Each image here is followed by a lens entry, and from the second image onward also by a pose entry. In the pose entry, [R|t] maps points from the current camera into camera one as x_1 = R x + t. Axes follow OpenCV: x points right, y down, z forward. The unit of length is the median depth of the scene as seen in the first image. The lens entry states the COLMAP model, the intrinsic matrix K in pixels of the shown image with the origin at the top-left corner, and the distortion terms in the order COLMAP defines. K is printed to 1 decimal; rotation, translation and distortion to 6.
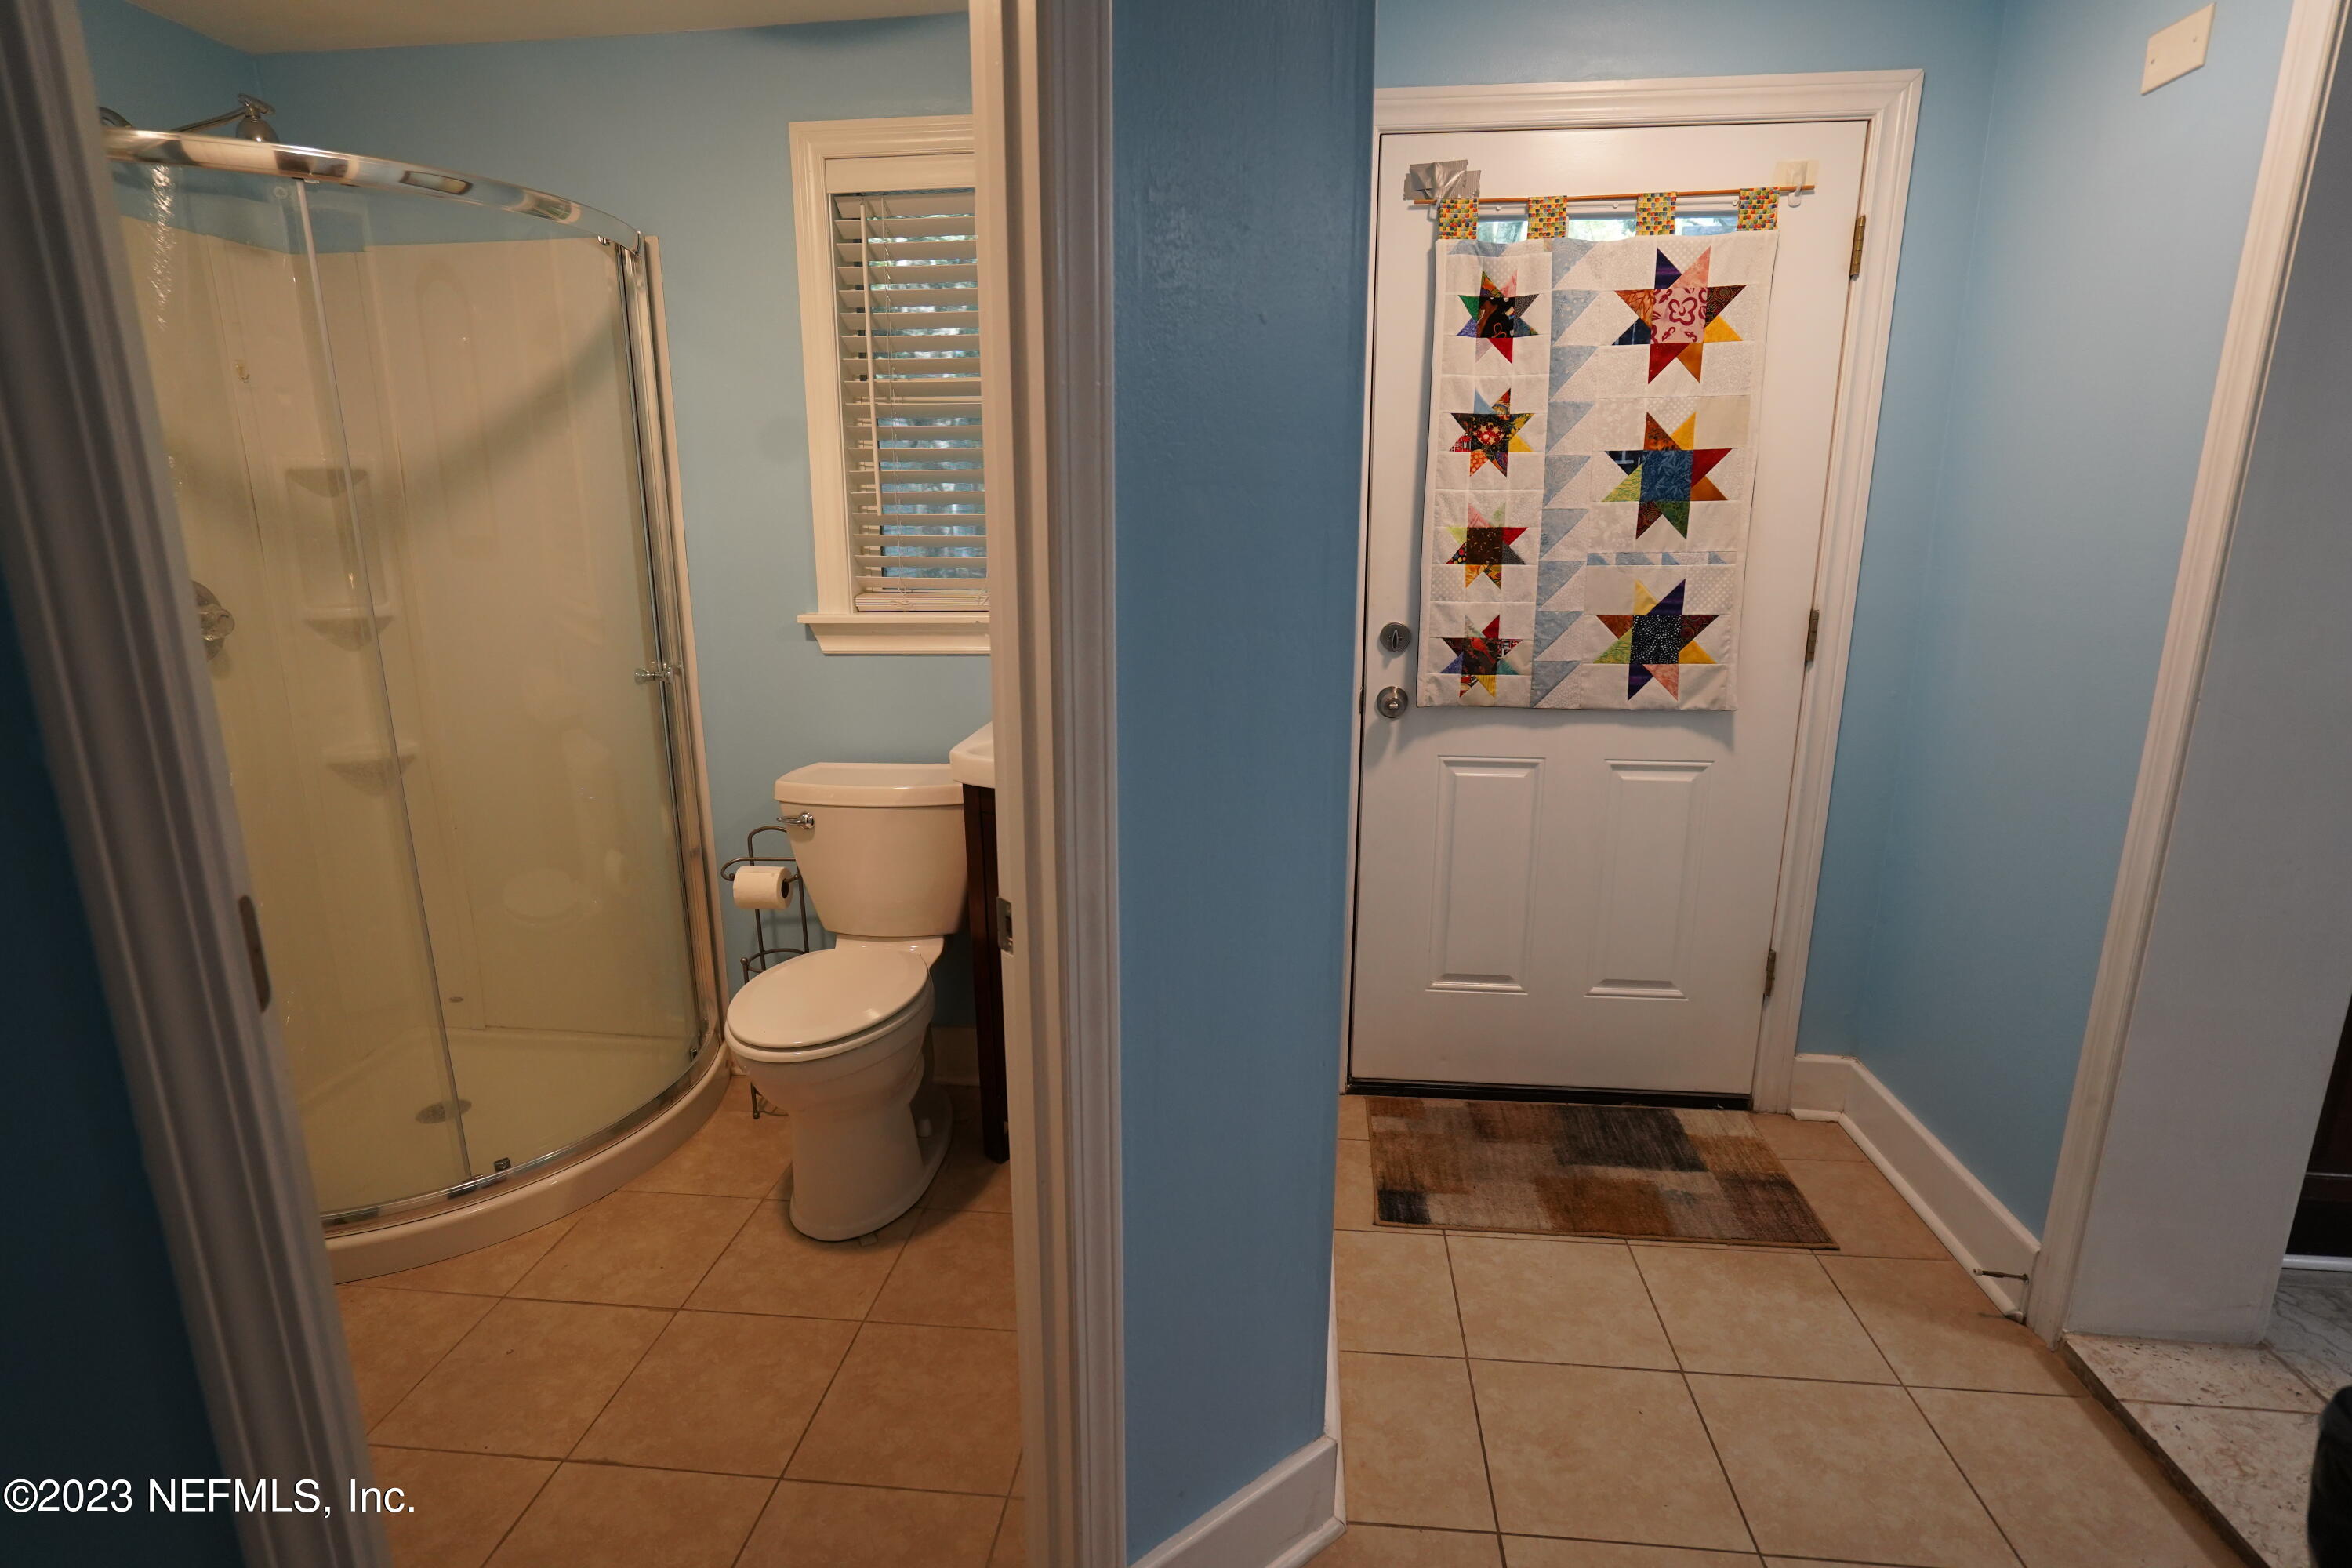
lens RADIAL K [[1164.7, 0, 1176.0], [0, 1164.7, 784.0], [0, 0, 1]] dist [-0.064734, 0.047924]
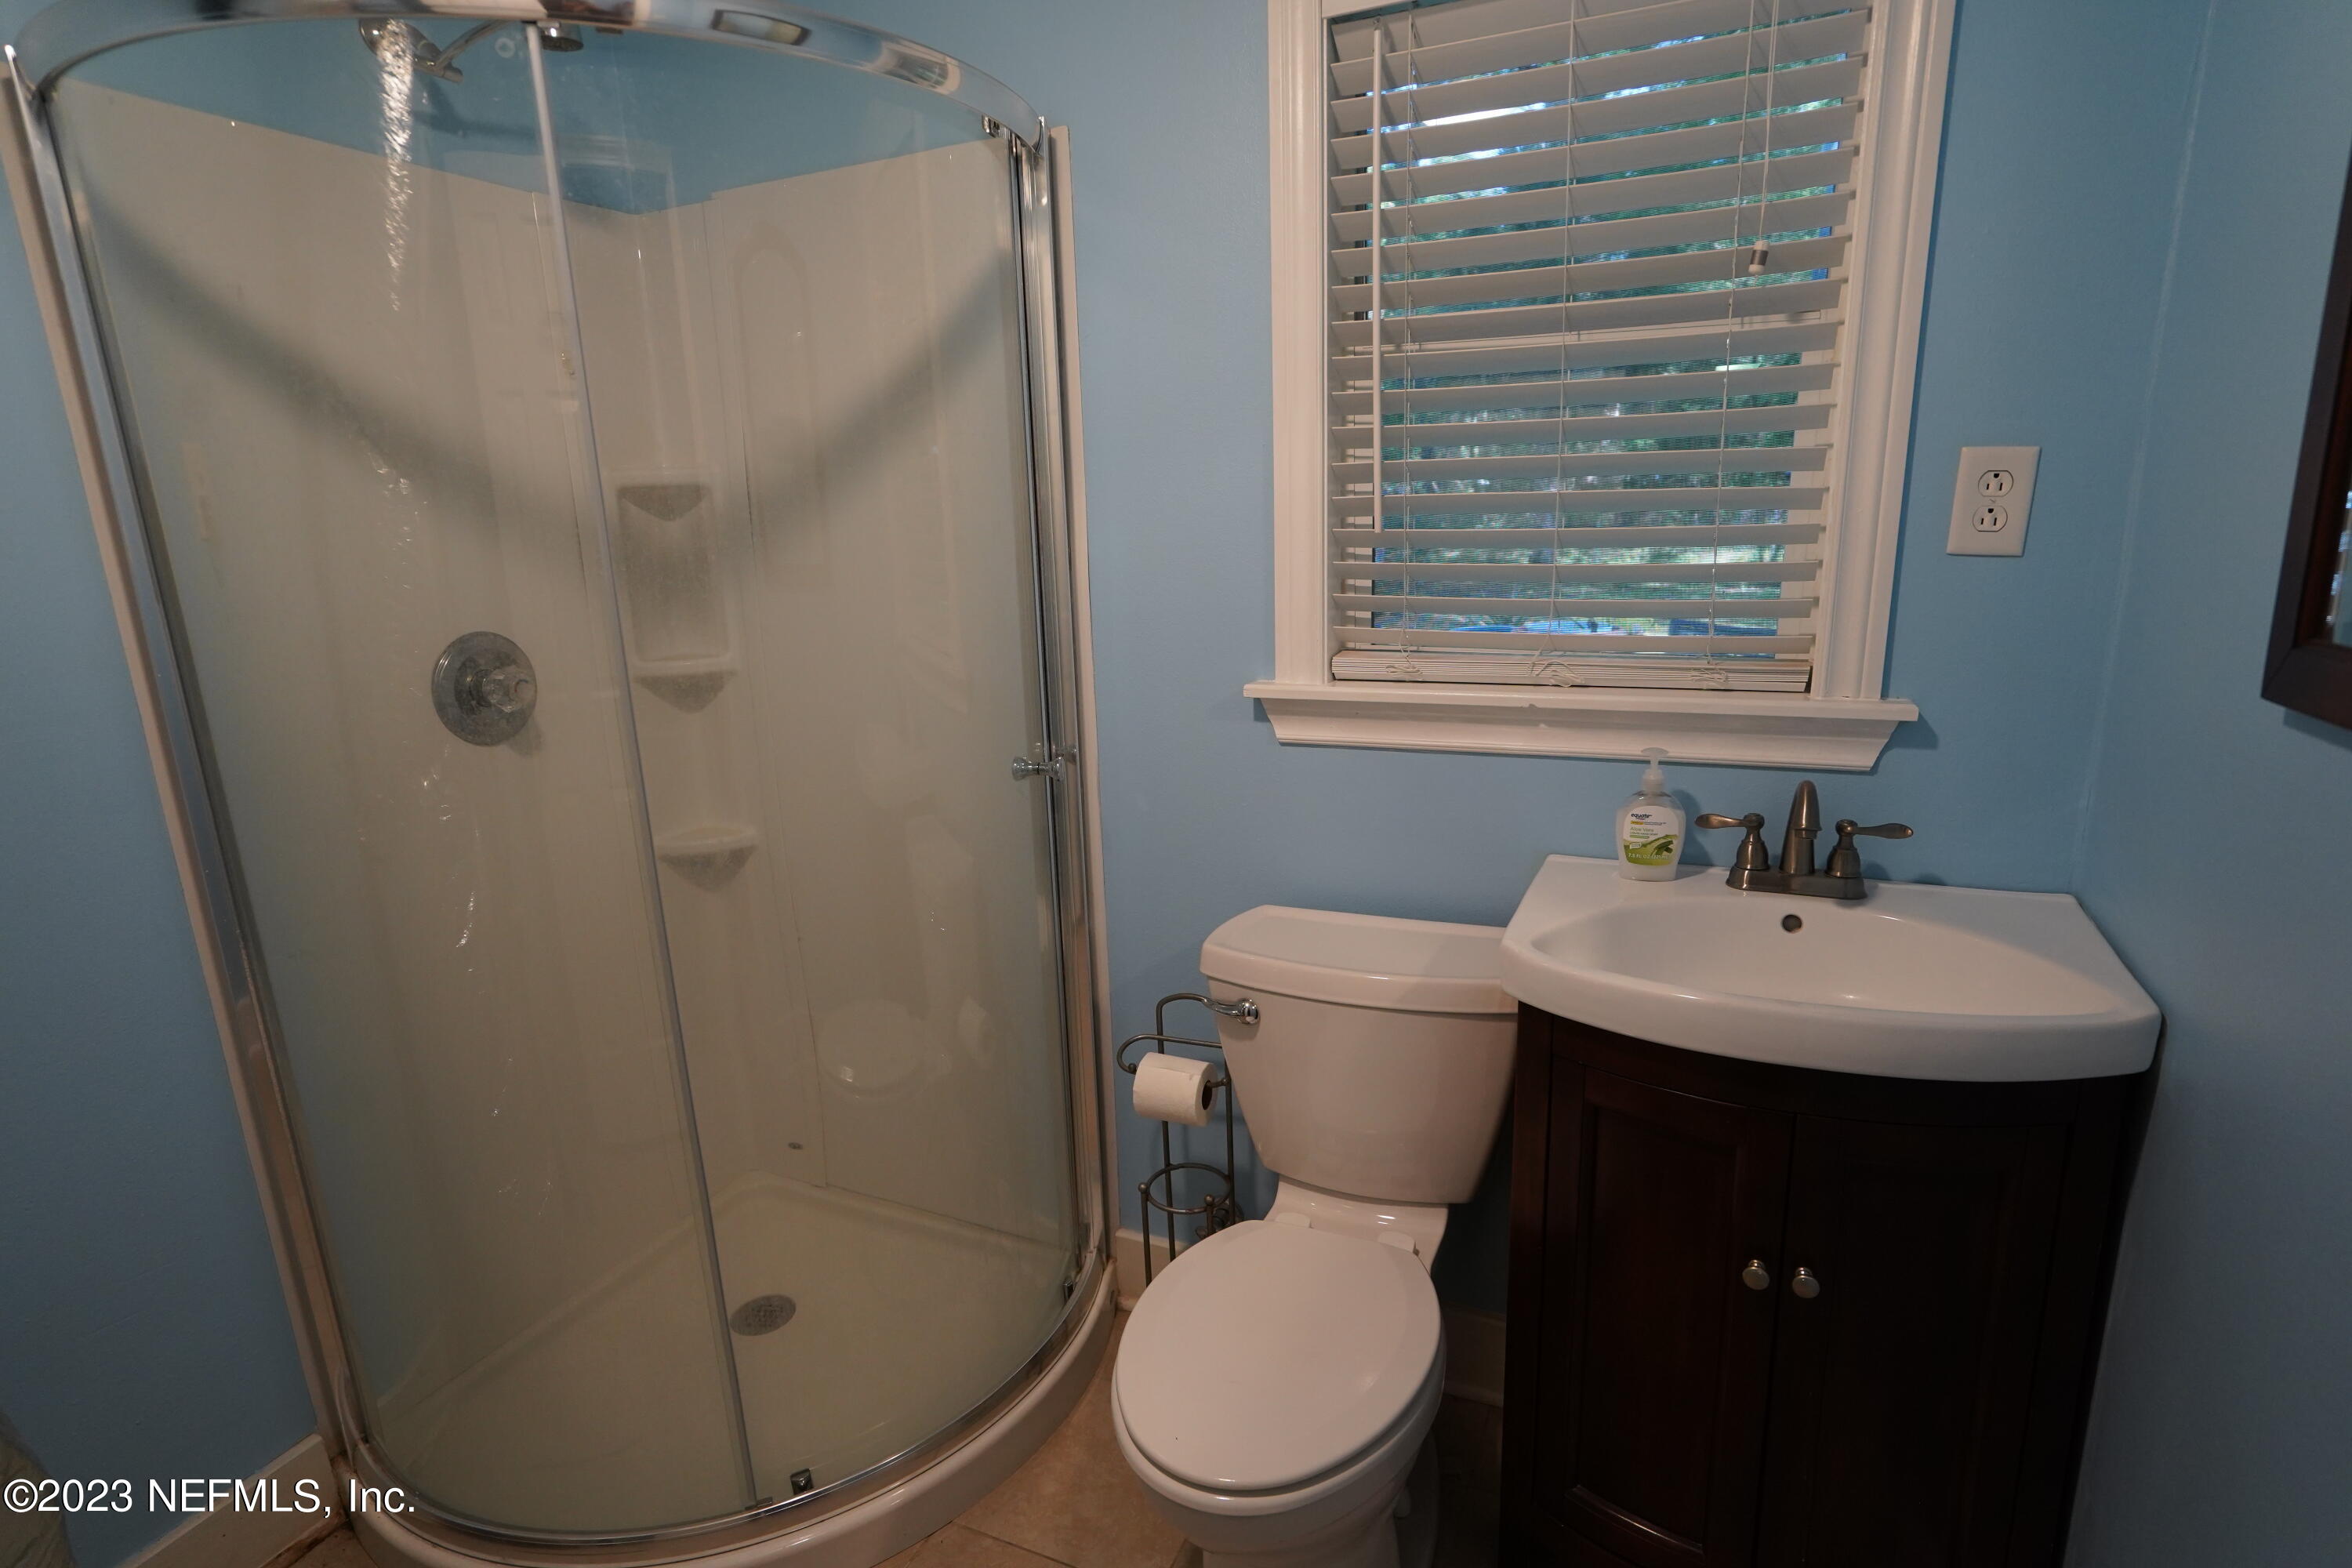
lens RADIAL K [[1164.7, 0, 1176.0], [0, 1164.7, 784.0], [0, 0, 1]] dist [-0.064734, 0.047924]
pose [[0.948162, 0.046988, -0.314295, -0.152674], [-0.045301, 0.998893, 0.012673, -0.096384], [0.314543, 0.002222, 0.949241, 0.357364]]
